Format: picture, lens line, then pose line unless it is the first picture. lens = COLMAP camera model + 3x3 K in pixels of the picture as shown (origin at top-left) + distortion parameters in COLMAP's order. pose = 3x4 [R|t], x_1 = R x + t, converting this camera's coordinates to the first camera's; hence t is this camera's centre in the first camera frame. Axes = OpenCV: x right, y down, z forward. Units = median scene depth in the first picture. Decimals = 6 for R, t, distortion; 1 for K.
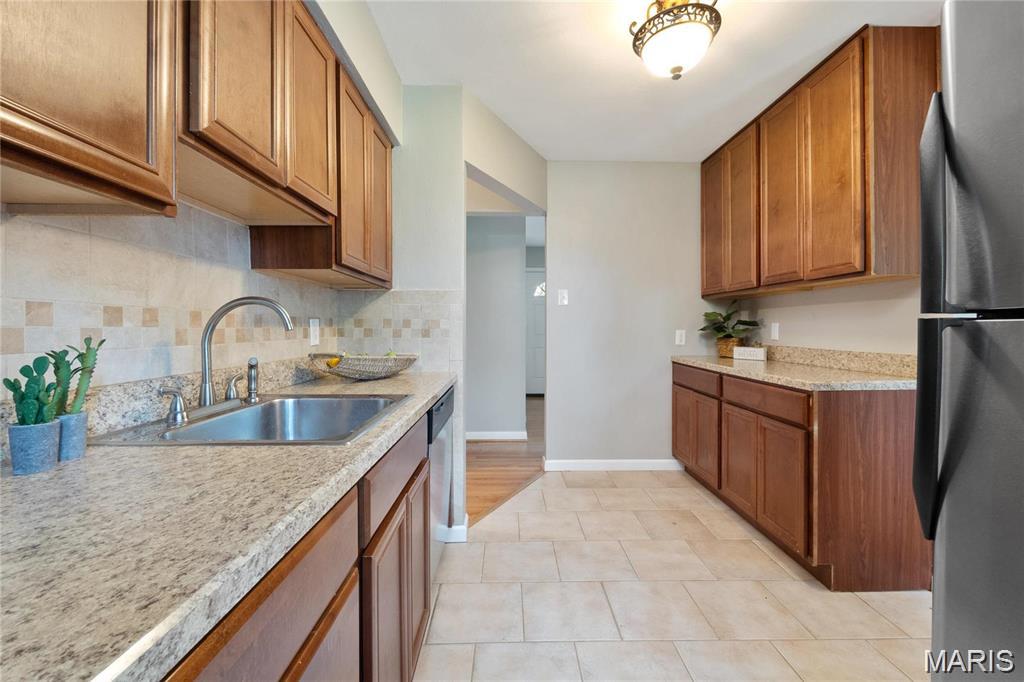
lens RADIAL K [[419.2, 0, 514.9], [0, 419.2, 332.1], [0, 0, 1]] dist [0.001600, 0.000107]
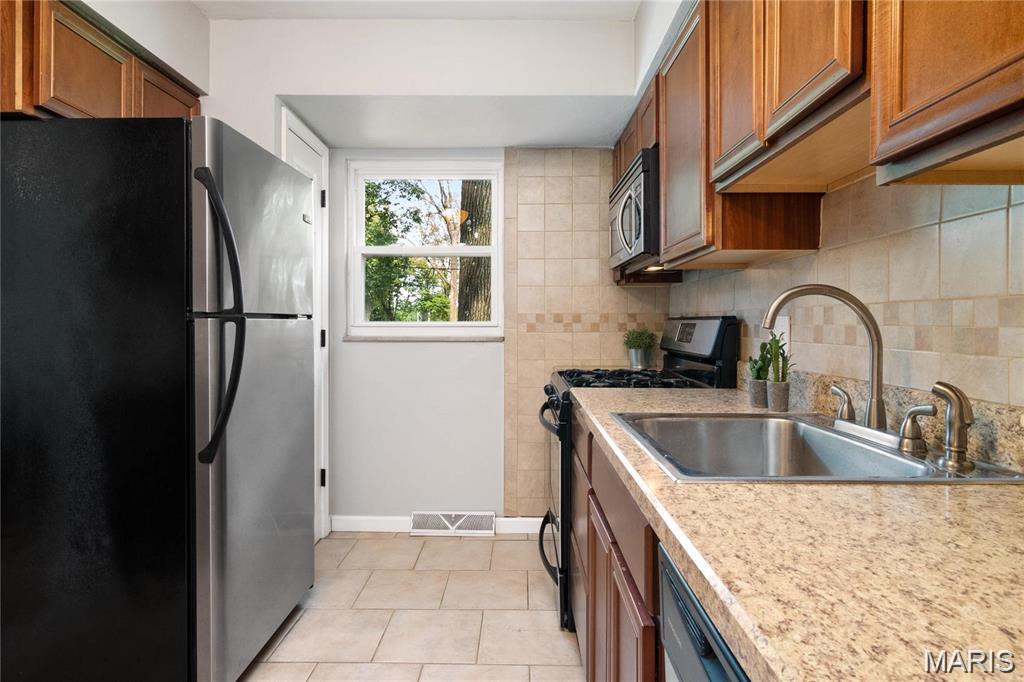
lens RADIAL K [[579.0, 0, 512.2], [0, 579.0, 335.7], [0, 0, 1]] dist [0.002861, 0.000347]
pose [[-0.999036, -0.010355, 0.042660, -0.201593], [-0.009603, 0.999796, 0.017787, -0.003428], [-0.042836, 0.017360, -0.998931, 1.979038]]
